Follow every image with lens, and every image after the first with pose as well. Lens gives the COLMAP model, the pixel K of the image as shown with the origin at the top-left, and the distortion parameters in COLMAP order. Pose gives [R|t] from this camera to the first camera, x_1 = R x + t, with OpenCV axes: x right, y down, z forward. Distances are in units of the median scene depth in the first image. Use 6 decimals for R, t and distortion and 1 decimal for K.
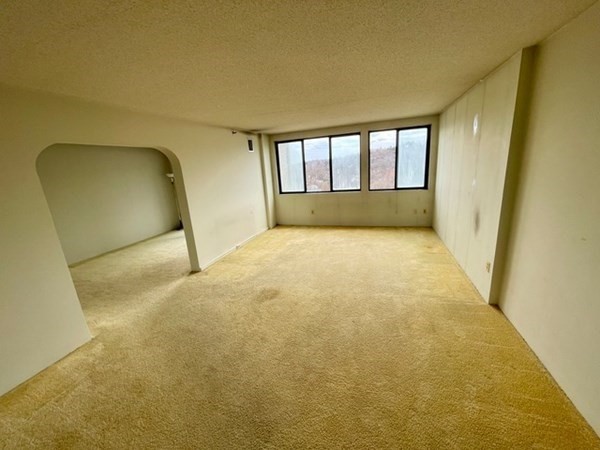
lens RADIAL K [[238.6, 0, 300.0], [0, 238.6, 225.0], [0, 0, 1]] dist [0.000002, 0.000047]
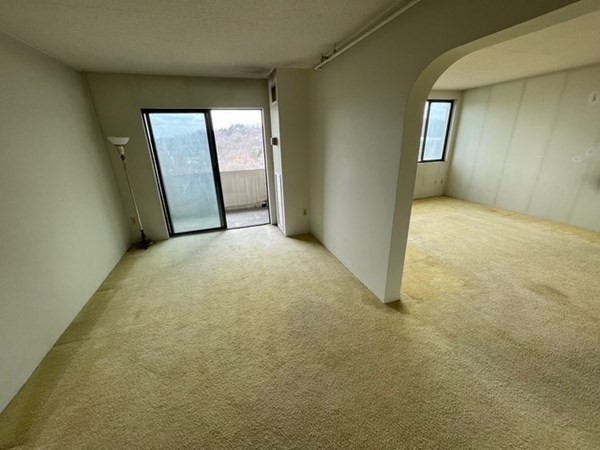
lens RADIAL K [[238.6, 0, 300.0], [0, 238.6, 225.0], [0, 0, 1]] dist [0.000002, 0.000047]
pose [[0.797625, -0.164530, 0.580280, -0.684407], [0.122449, 0.986213, 0.111314, -0.063166], [-0.590594, -0.017733, 0.806774, 0.495560]]
